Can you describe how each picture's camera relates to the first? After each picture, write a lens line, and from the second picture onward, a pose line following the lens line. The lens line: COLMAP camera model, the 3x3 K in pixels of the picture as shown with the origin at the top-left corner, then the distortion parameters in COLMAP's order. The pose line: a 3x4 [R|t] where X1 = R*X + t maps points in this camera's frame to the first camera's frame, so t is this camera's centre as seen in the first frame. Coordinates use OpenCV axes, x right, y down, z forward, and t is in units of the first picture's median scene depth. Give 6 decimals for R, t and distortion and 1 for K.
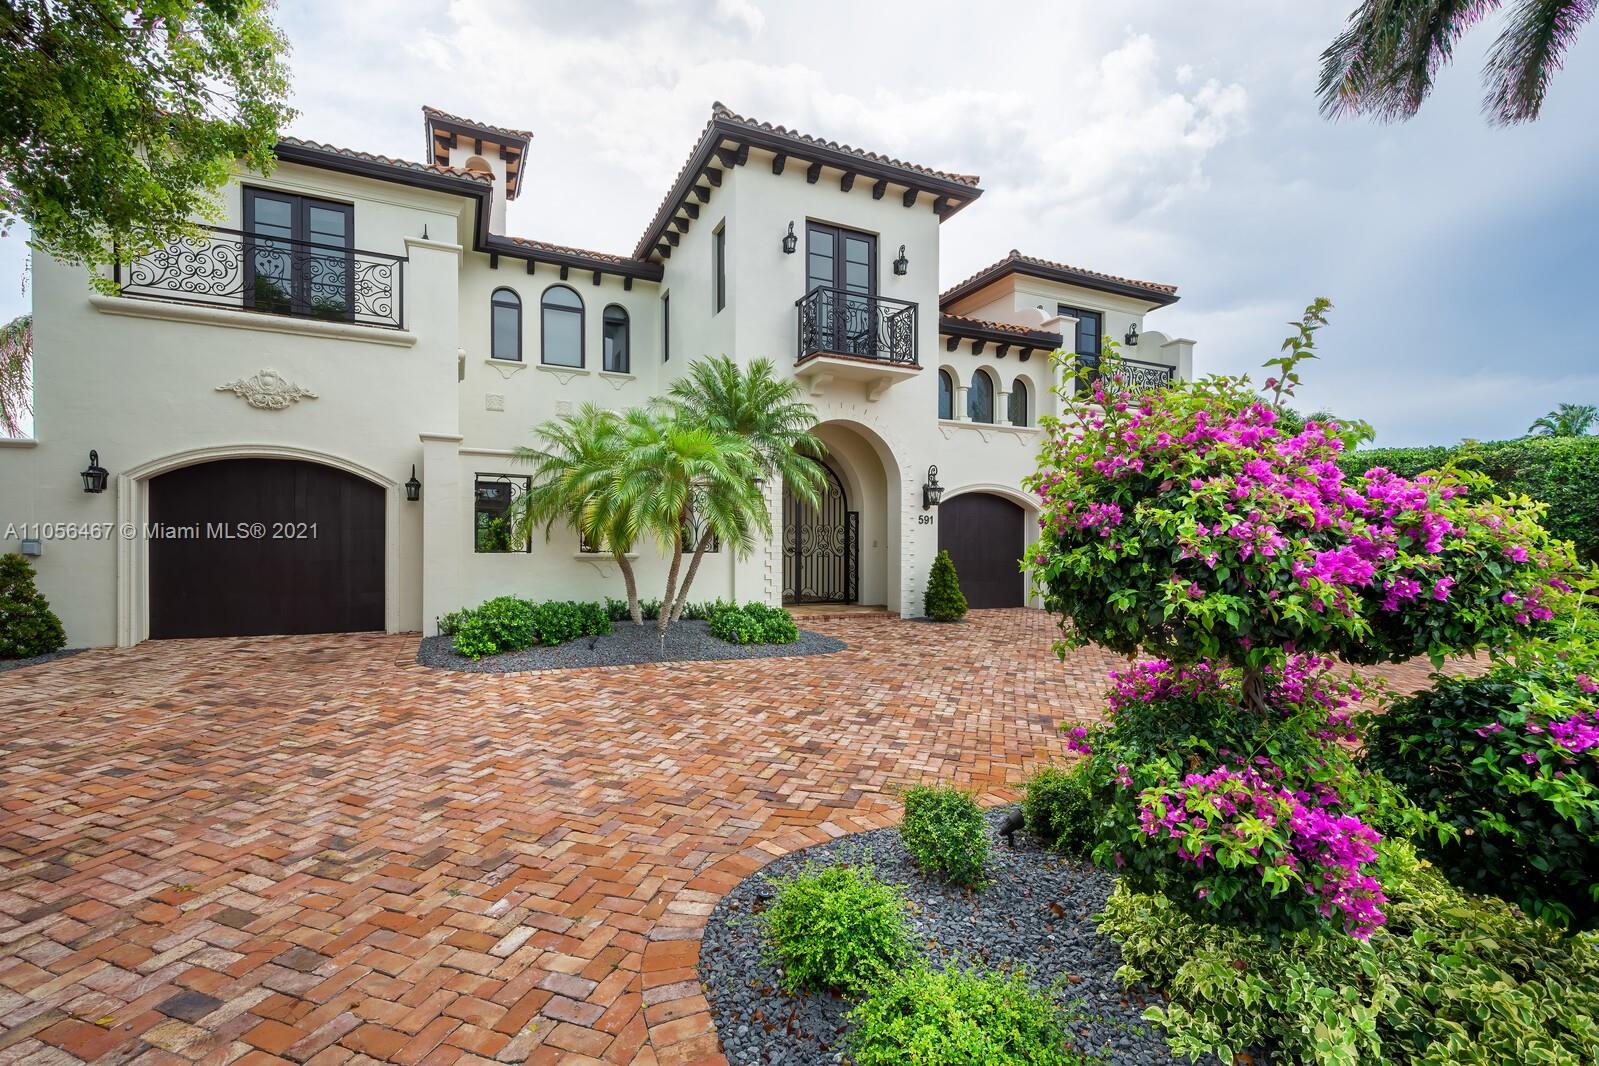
lens RADIAL K [[726.4, 0, 805.0], [0, 726.4, 538.3], [0, 0, 1]] dist [0.003358, 0.000523]
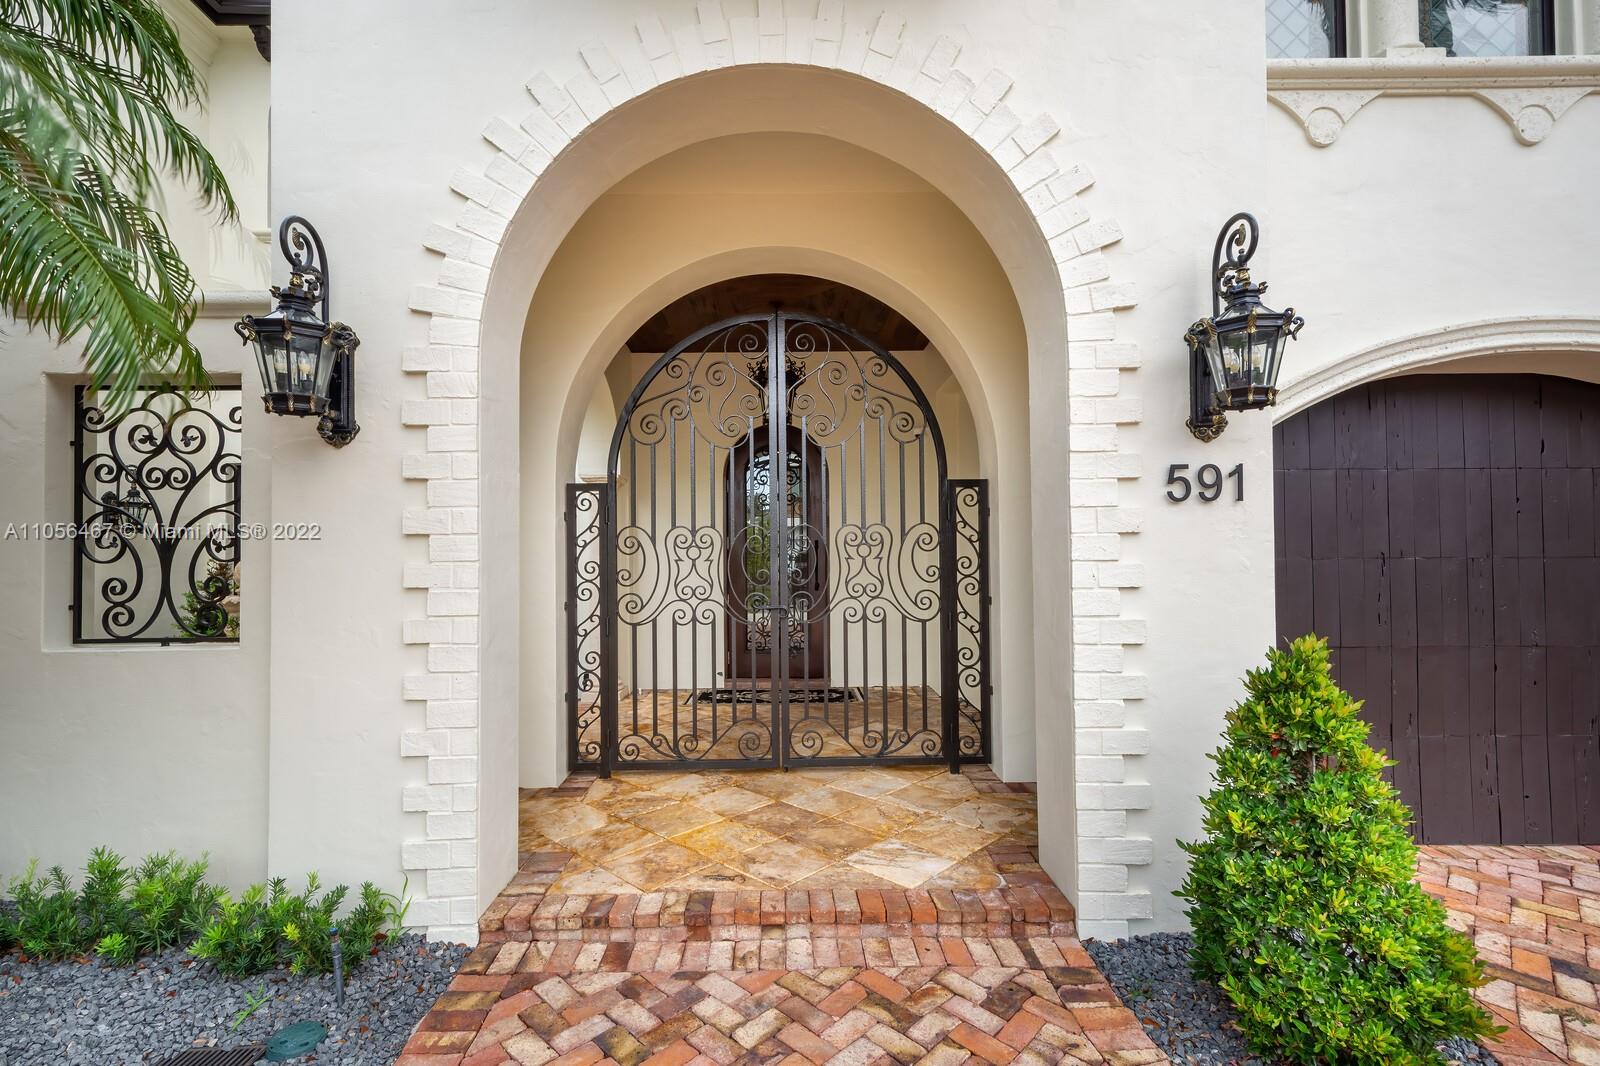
lens RADIAL K [[726.9, 0, 800.6], [0, 726.9, 544.1], [0, 0, 1]] dist [0.003358, 0.000523]
pose [[0.901559, -0.021328, -0.432129, 0.151572], [0.019122, 0.999773, -0.009449, -0.007559], [0.432233, 0.000256, 0.901762, 0.754487]]
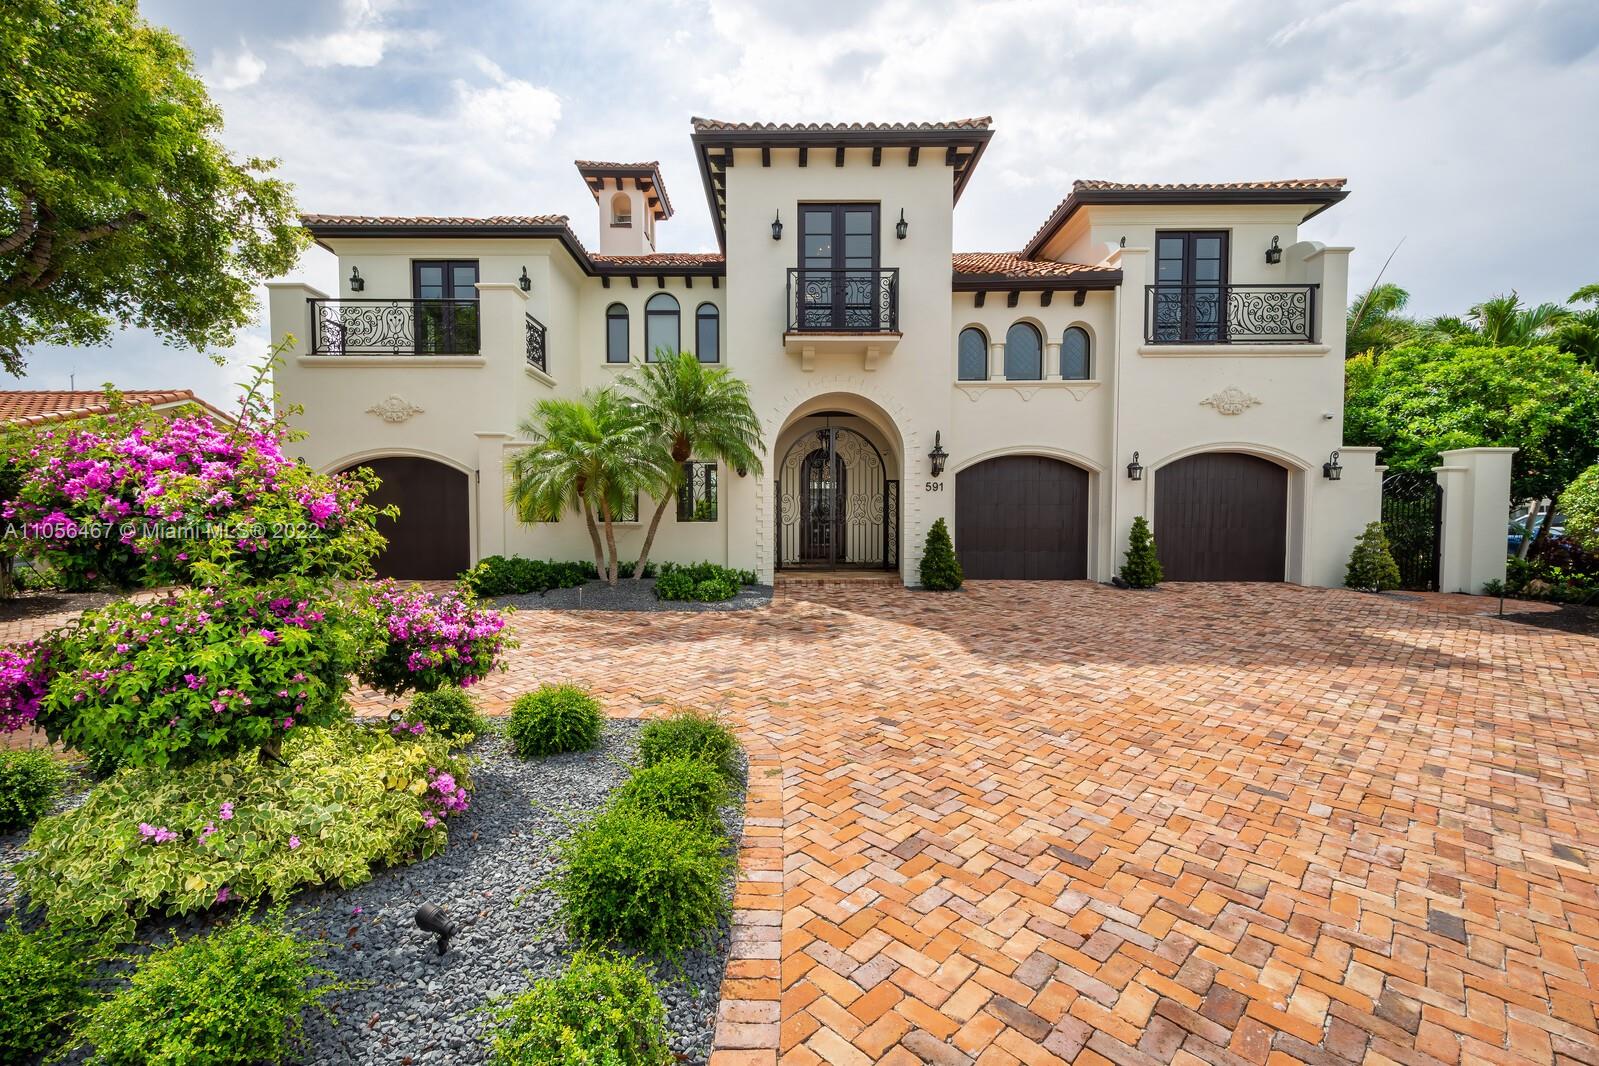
lens RADIAL K [[726.4, 0, 800.9], [0, 726.4, 531.0], [0, 0, 1]] dist [0.003358, 0.000523]
pose [[0.900859, 0.002195, -0.434107, 0.430943], [0.012566, 0.999436, 0.031130, 0.001136], [0.433930, -0.033498, 0.900323, 0.038428]]
